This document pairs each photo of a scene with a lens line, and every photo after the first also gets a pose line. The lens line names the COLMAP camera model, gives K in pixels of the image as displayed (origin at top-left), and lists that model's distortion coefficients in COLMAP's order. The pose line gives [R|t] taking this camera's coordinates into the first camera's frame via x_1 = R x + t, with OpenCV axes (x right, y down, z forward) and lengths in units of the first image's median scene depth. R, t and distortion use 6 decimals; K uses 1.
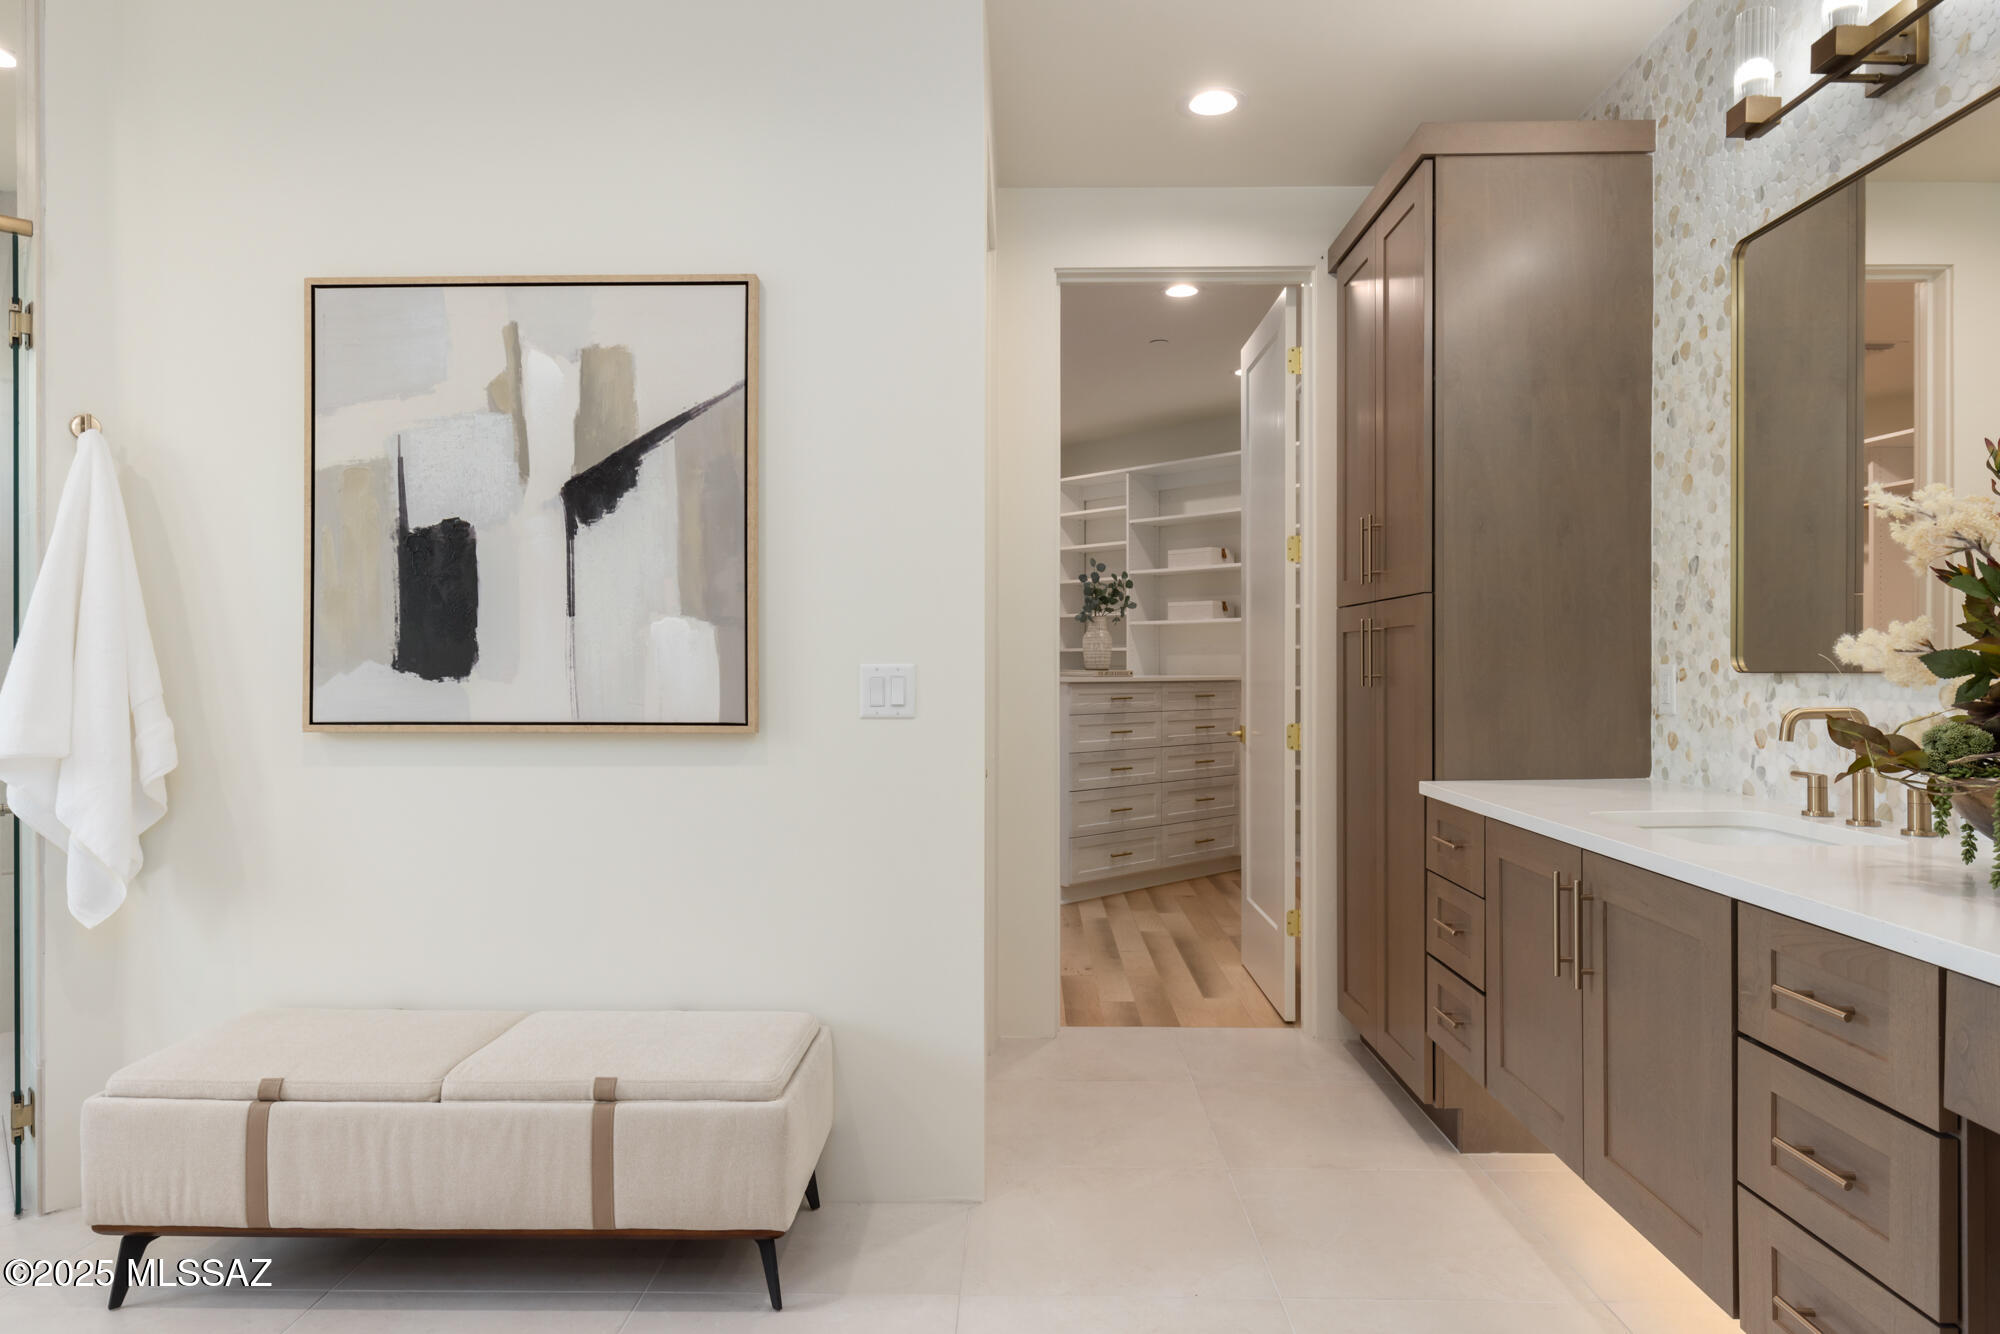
lens RADIAL K [[1262.4, 0, 1000.0], [0, 1262.4, 667.0], [0, 0, 1]] dist [0.002020, 0.000649]
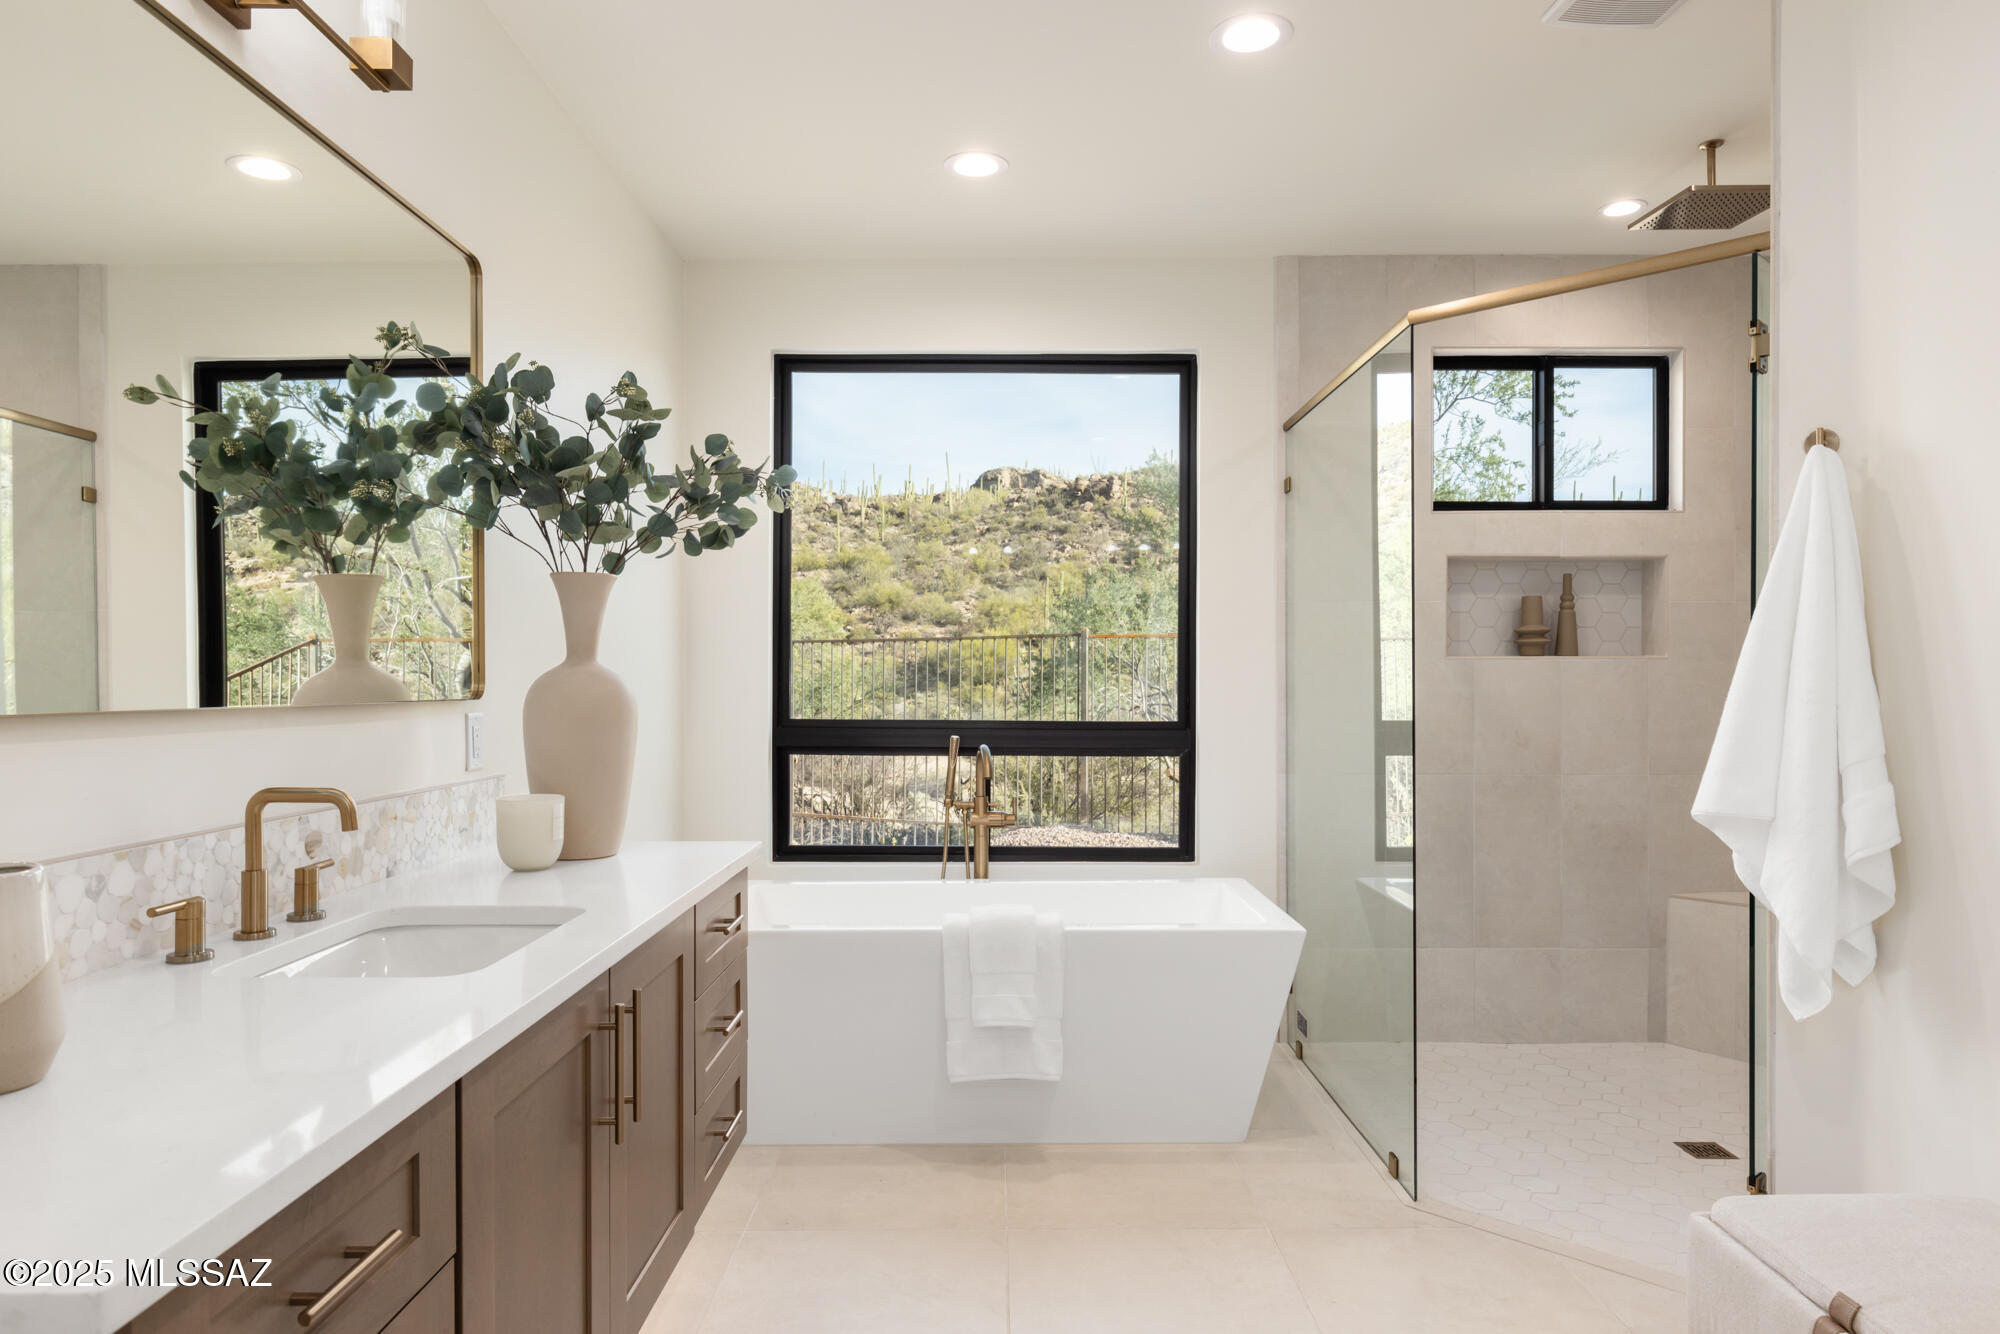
lens RADIAL K [[1195.9, 0, 1000.0], [0, 1195.9, 667.0], [0, 0, 1]] dist [-0.001372, -0.000316]
pose [[0.010691, -0.004659, -0.999932, 0.094846], [-0.006457, 0.999968, -0.004728, -0.028013], [0.999922, 0.006507, 0.010660, 0.429460]]
